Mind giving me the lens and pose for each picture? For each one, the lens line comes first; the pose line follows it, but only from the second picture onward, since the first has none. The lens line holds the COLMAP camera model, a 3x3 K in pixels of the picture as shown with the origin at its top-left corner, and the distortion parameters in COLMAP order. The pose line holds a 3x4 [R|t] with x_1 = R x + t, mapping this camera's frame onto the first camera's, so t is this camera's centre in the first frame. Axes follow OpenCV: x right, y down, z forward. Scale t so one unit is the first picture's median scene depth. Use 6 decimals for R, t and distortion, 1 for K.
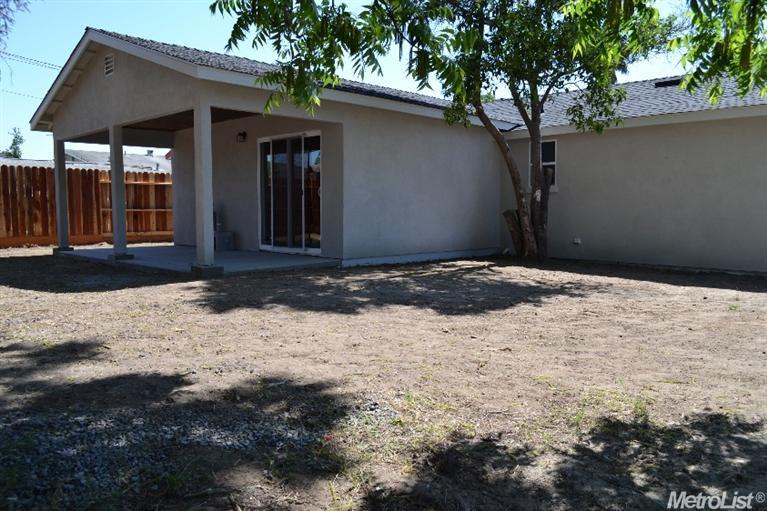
lens RADIAL K [[603.2, 0, 383.1], [0, 603.2, 258.2], [0, 0, 1]] dist [-0.020226, -0.004354]
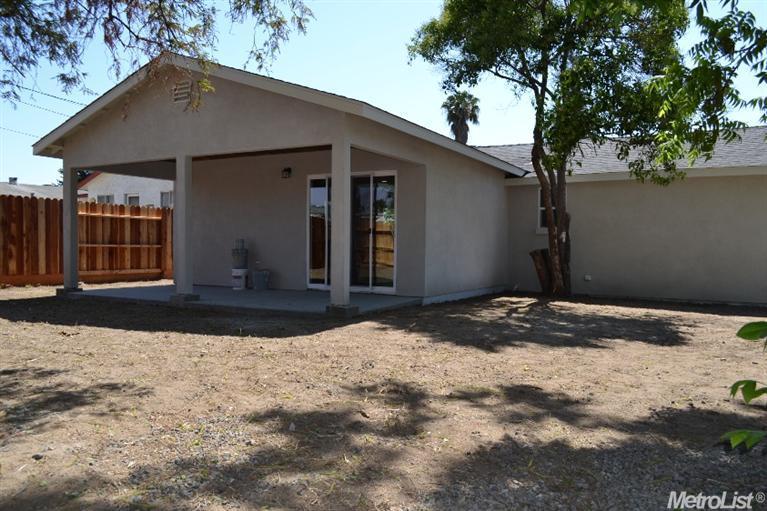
lens RADIAL K [[603.2, 0, 383.3], [0, 603.2, 252.9], [0, 0, 1]] dist [-0.020226, -0.004354]
pose [[0.966070, 0.006622, 0.258196, -0.320718], [0.011459, 0.997588, -0.068458, -0.003712], [-0.258027, 0.069093, 0.963664, 0.028677]]
